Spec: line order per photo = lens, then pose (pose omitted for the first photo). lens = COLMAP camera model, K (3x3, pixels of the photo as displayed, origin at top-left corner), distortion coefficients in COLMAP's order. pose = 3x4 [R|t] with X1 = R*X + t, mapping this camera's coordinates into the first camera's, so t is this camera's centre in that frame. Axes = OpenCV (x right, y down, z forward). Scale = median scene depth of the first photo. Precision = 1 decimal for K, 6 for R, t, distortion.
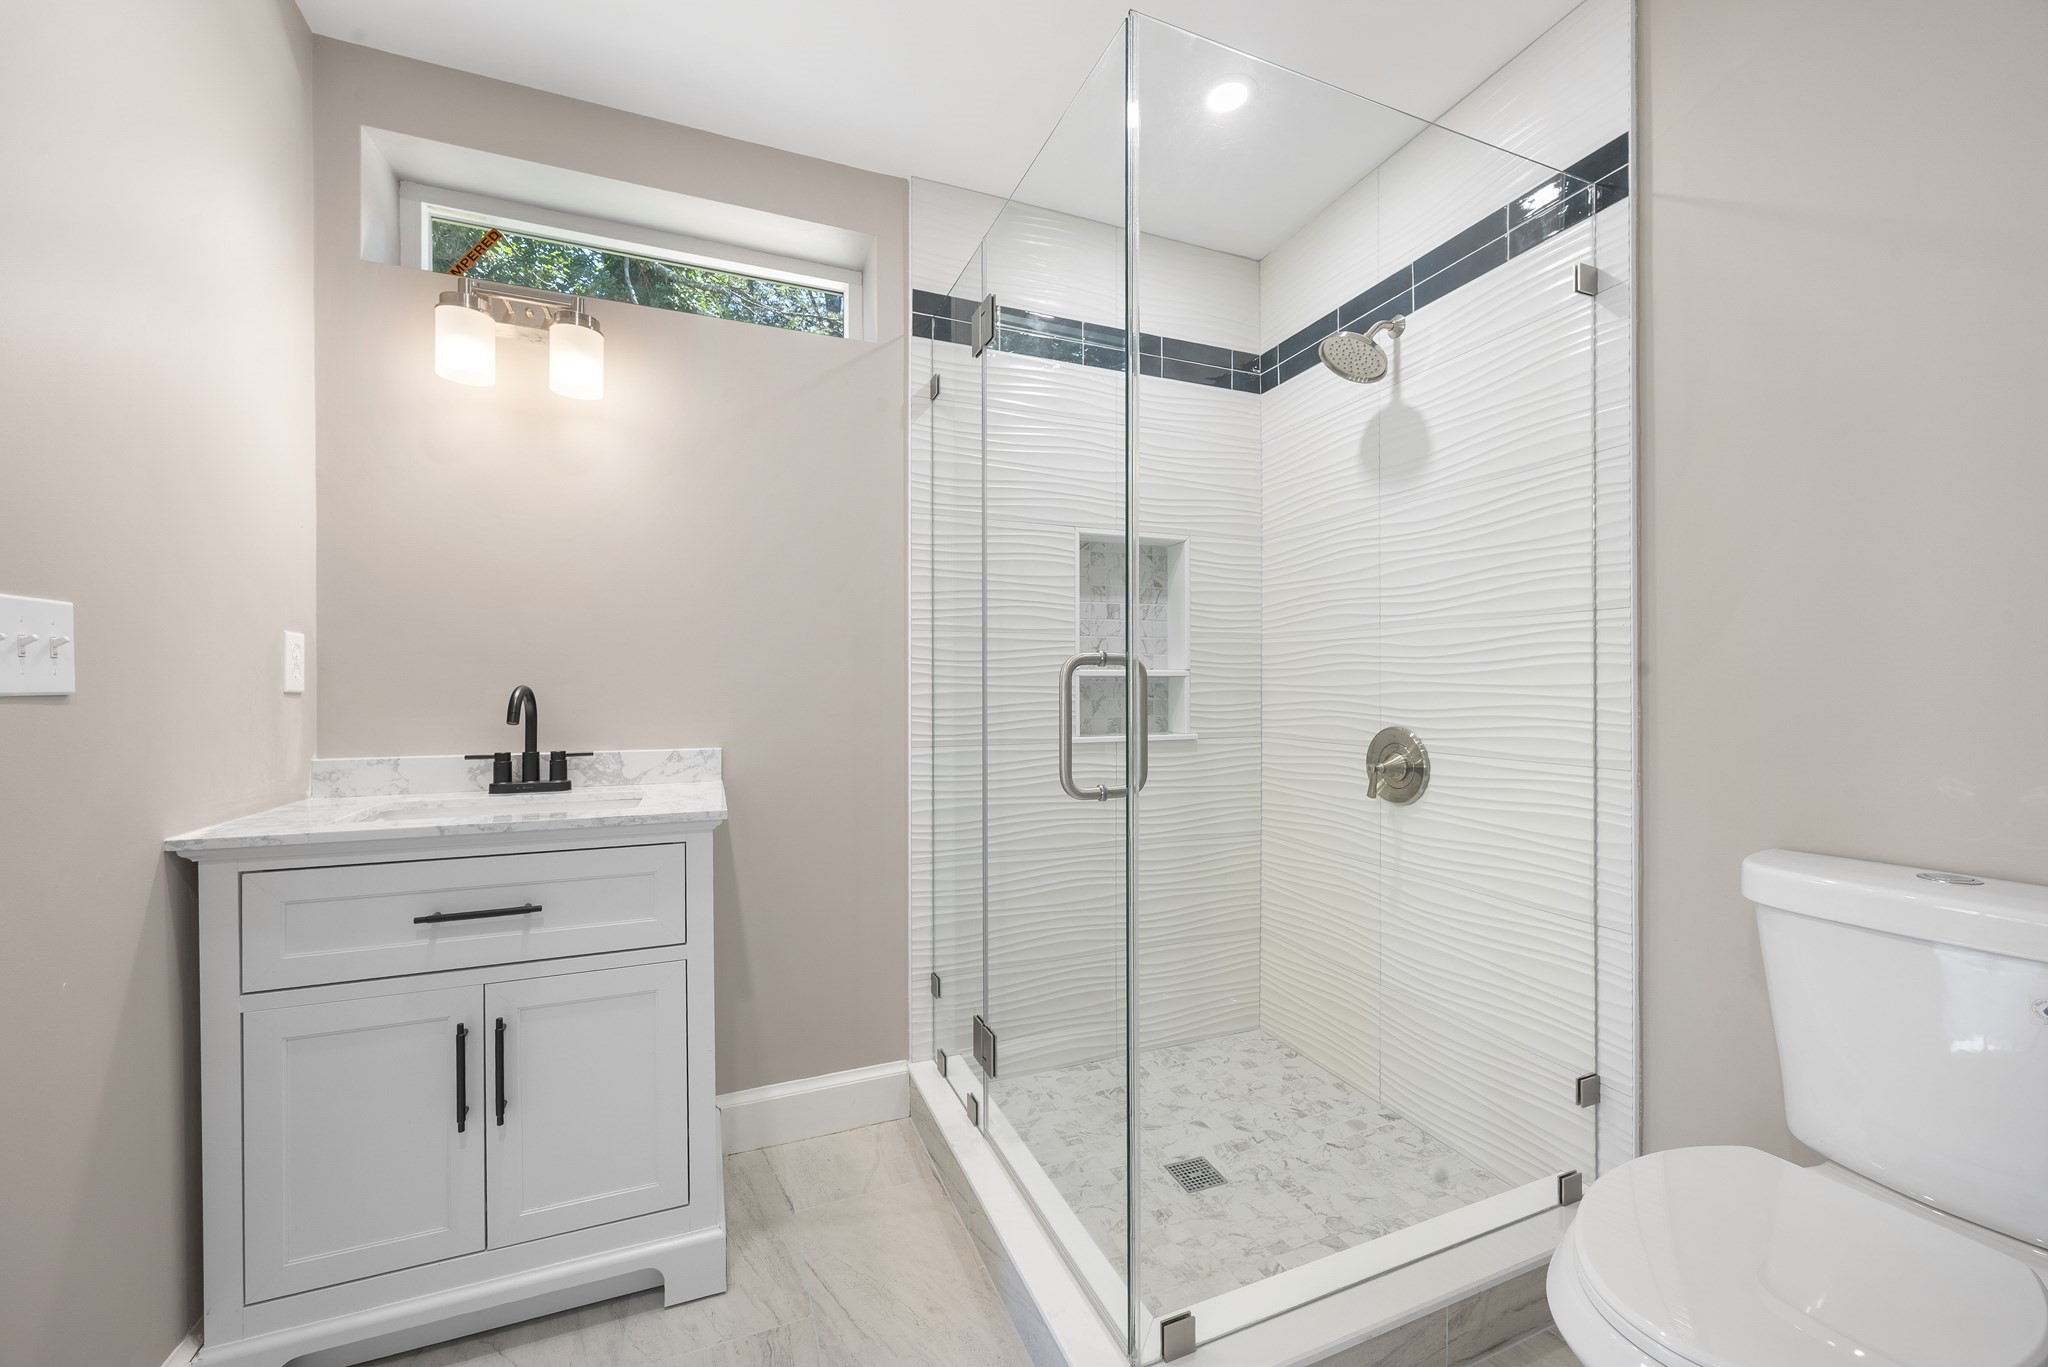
lens RADIAL K [[779.9, 0, 1026.7], [0, 779.9, 687.1], [0, 0, 1]] dist [-0.007668, -0.000281]
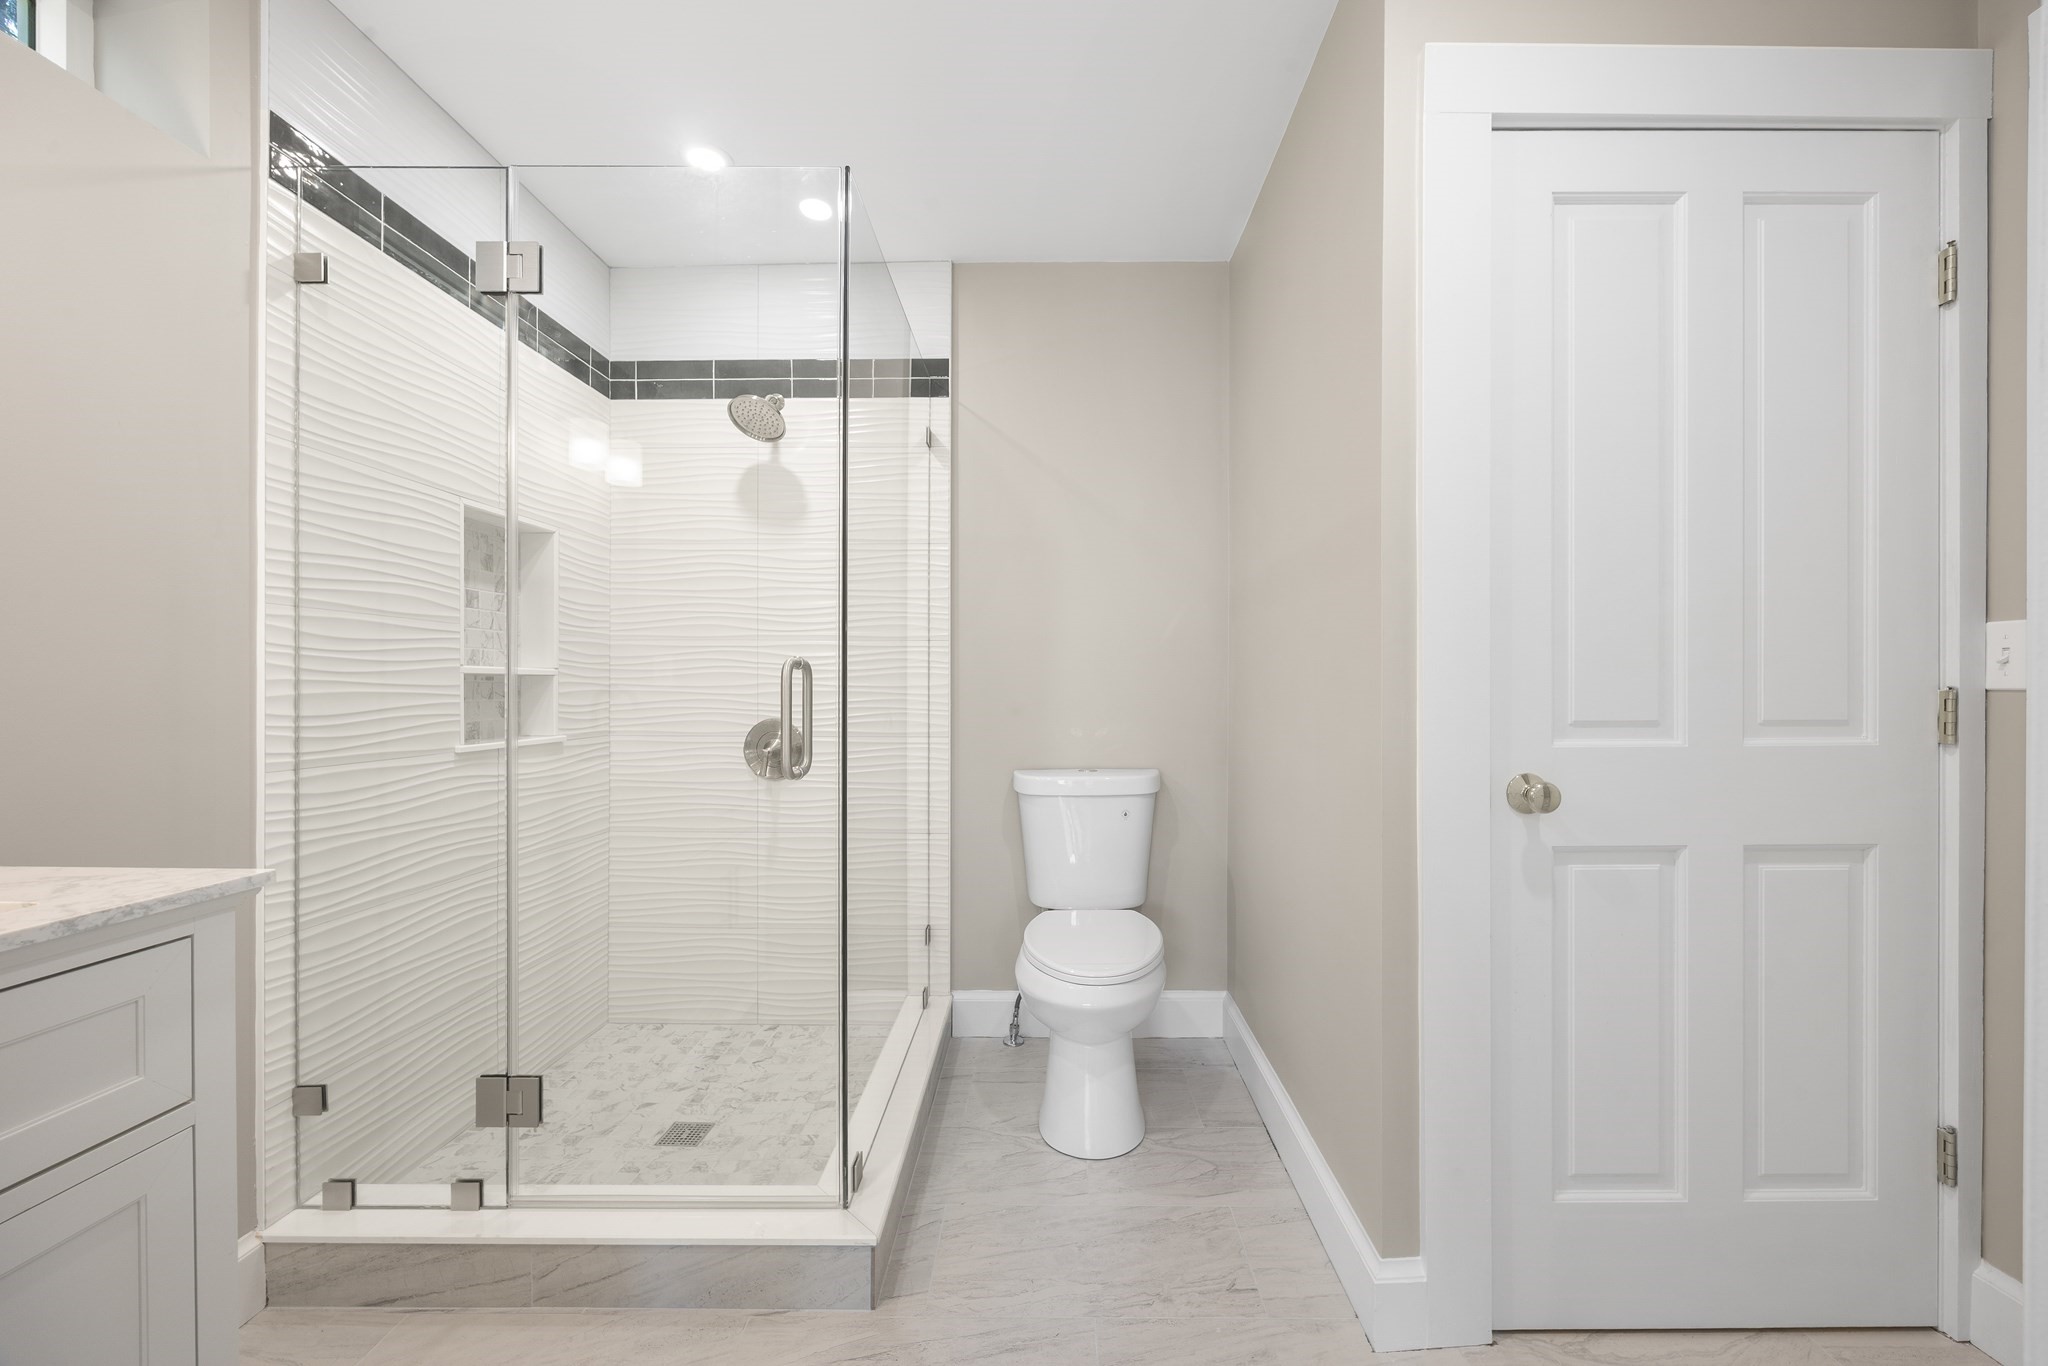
lens RADIAL K [[793.2, 0, 1029.5], [0, 793.2, 690.1], [0, 0, 1]] dist [-0.000487, 0.000069]
pose [[0.402731, -0.000869, 0.915318, -0.518911], [-0.002173, 0.999996, 0.001905, 0.001154], [-0.915316, -0.002756, 0.402727, 0.096482]]
